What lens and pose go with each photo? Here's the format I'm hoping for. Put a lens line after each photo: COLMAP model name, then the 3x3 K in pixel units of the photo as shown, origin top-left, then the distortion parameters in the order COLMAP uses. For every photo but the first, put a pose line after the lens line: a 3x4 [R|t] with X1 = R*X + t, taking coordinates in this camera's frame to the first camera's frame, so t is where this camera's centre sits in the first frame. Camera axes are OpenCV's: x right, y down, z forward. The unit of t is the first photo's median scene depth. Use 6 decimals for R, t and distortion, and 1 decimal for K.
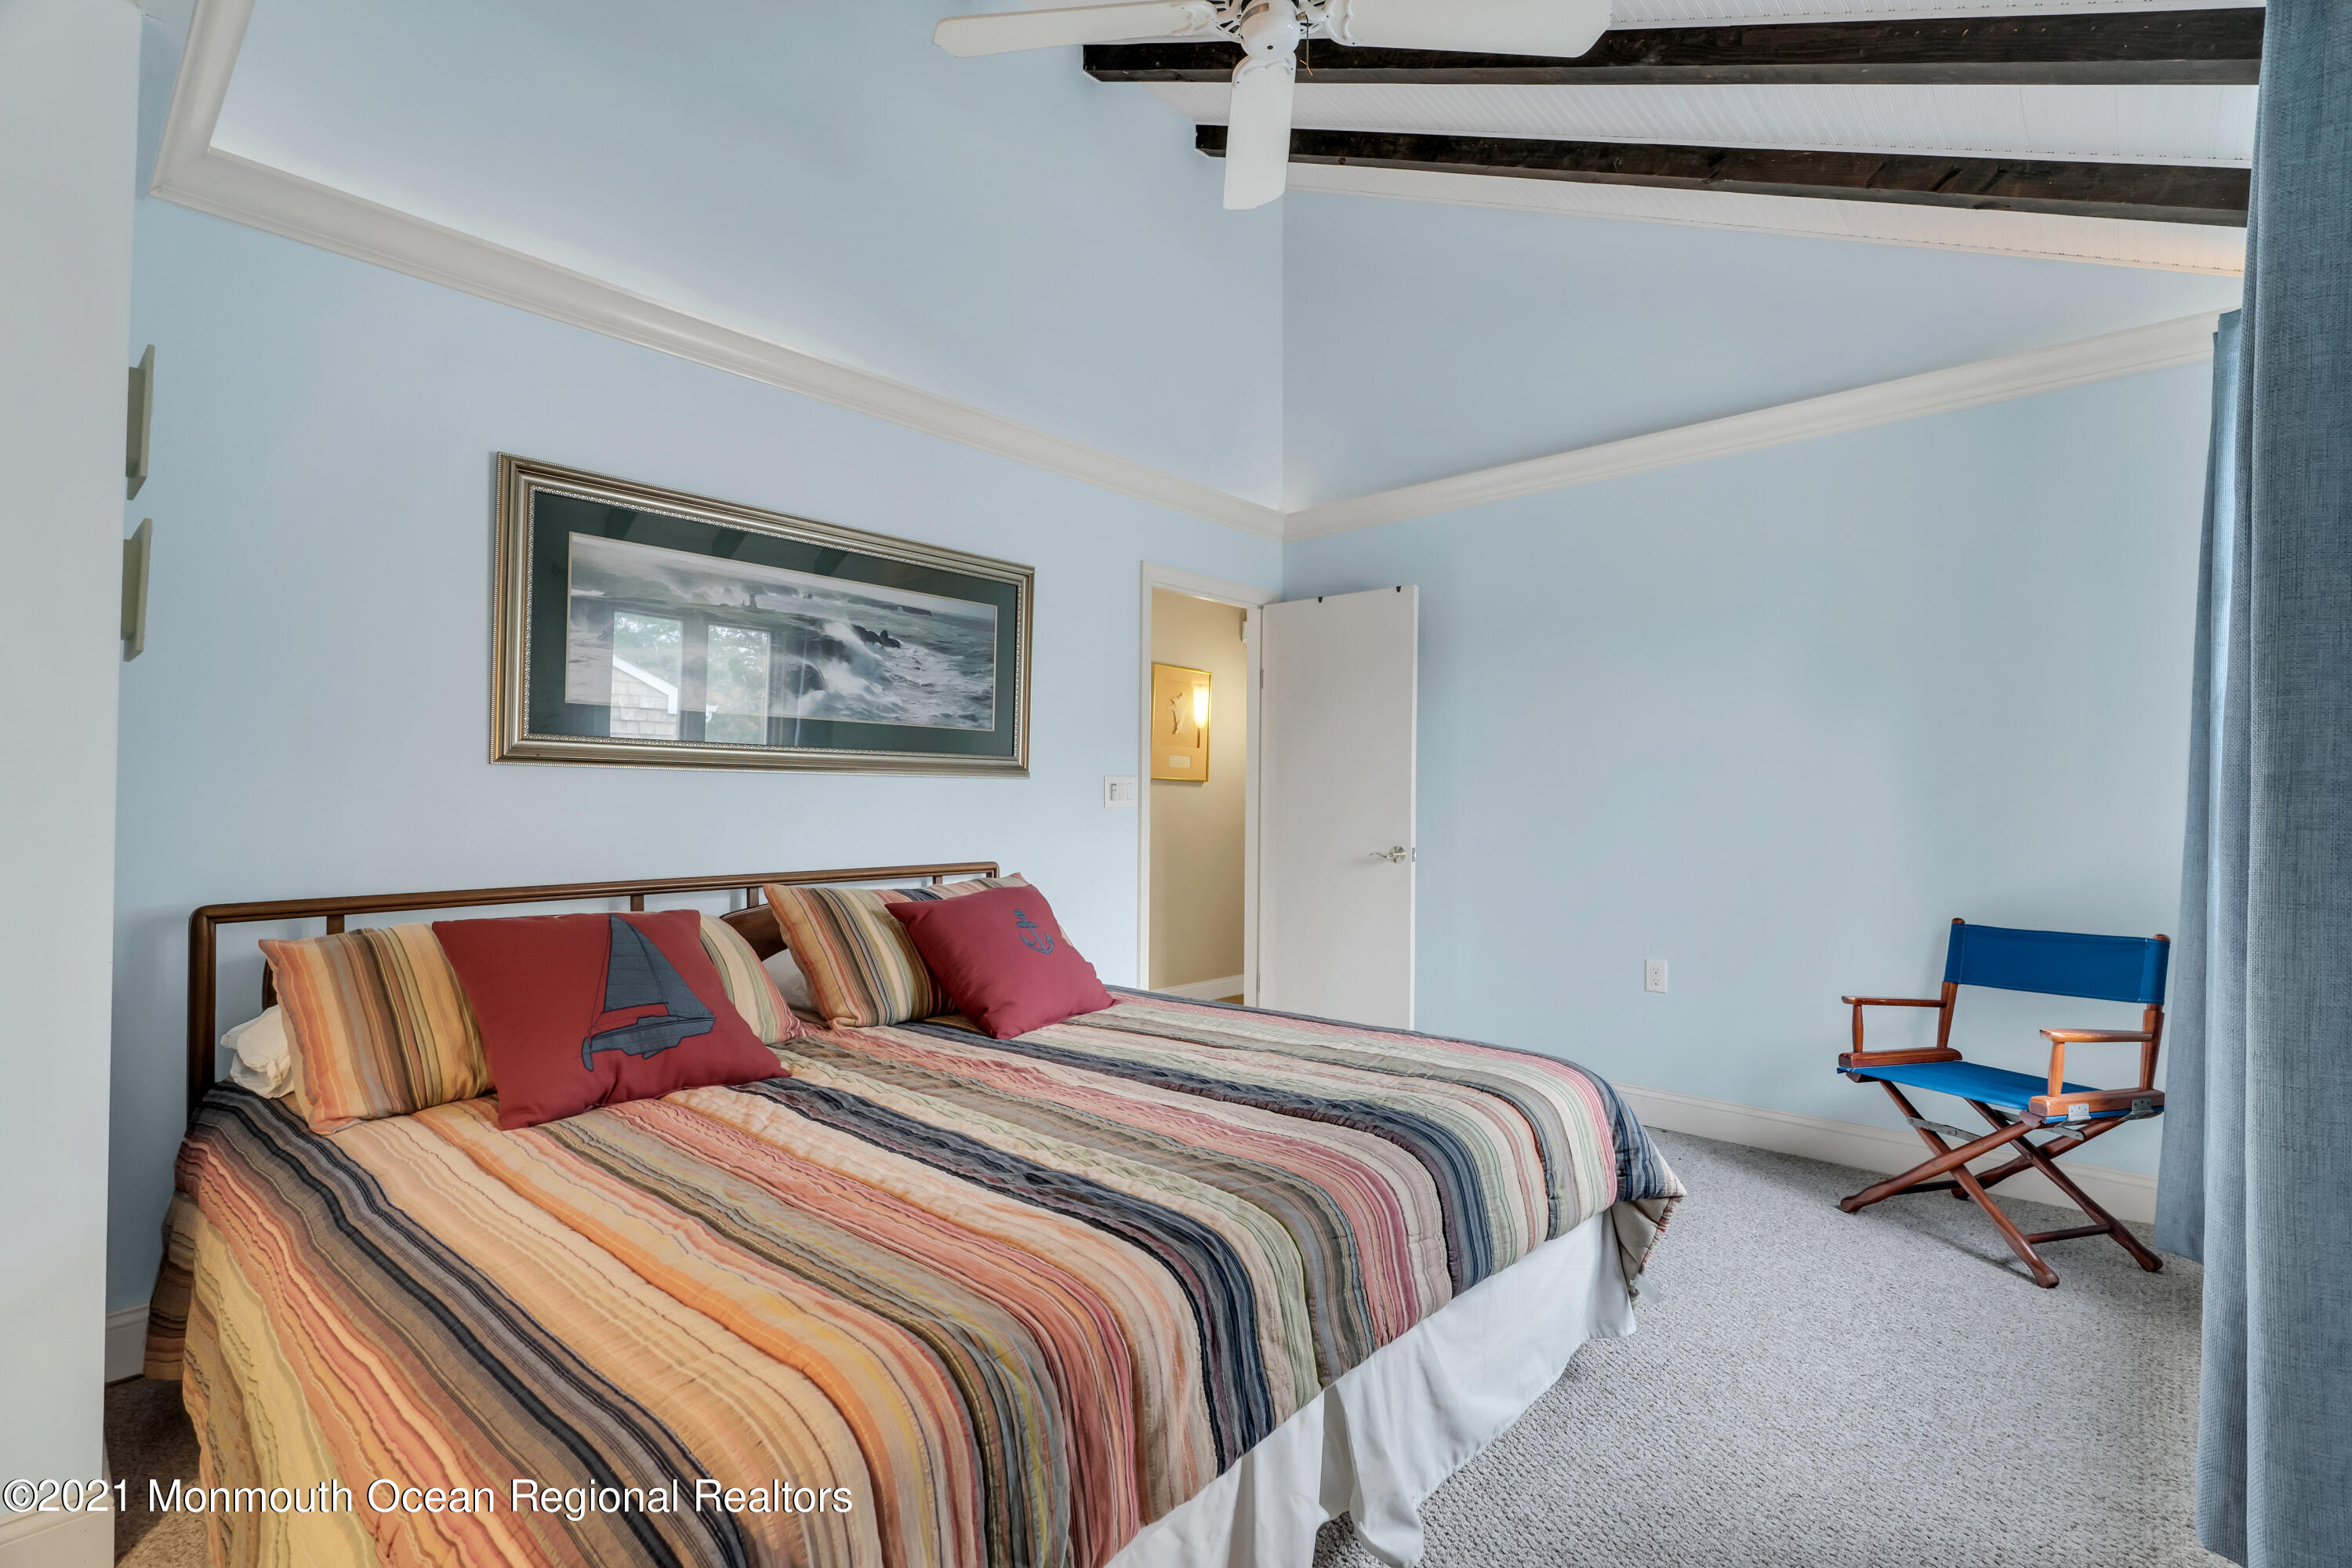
lens RADIAL K [[1081.3, 0, 1168.9], [0, 1081.3, 804.2], [0, 0, 1]] dist [-0.000638, 0.000747]
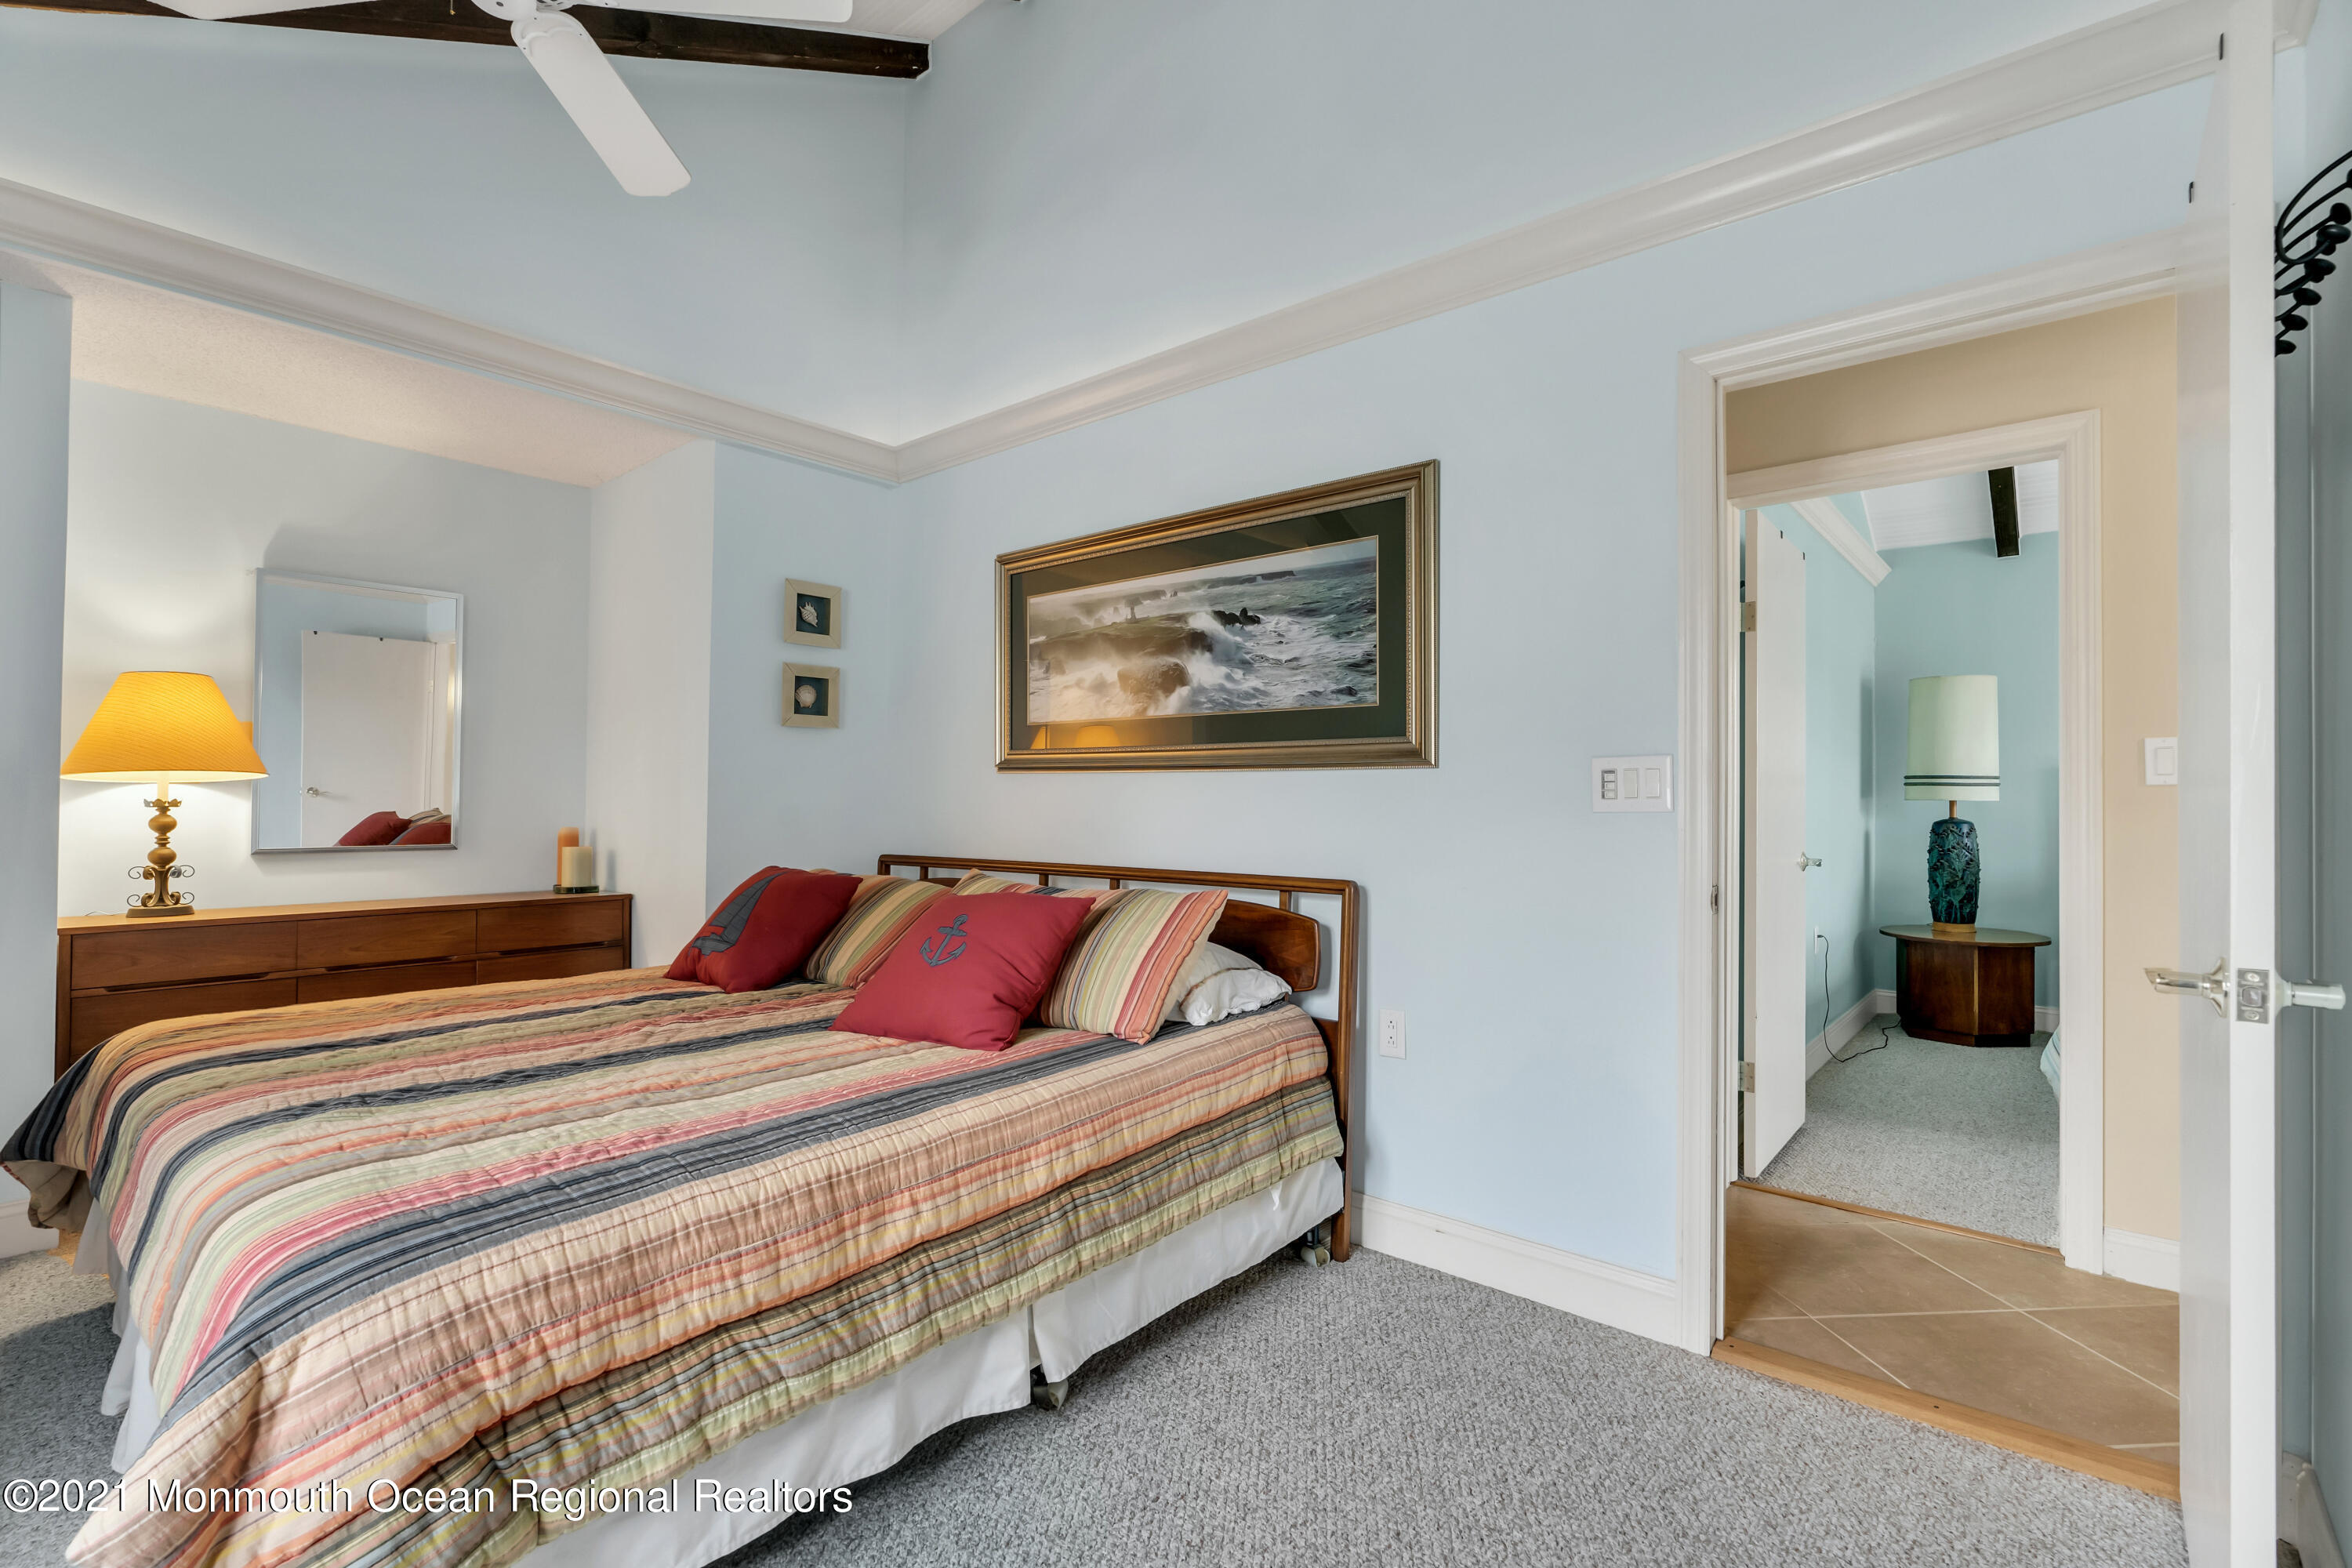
lens RADIAL K [[1081.3, 0, 1168.9], [0, 1081.3, 804.2], [0, 0, 1]] dist [-0.000638, 0.000747]
pose [[0.035260, 0.009674, -0.999331, 0.631081], [0.001775, 0.999951, 0.009743, -0.007242], [0.999377, -0.002117, 0.035241, 0.906643]]
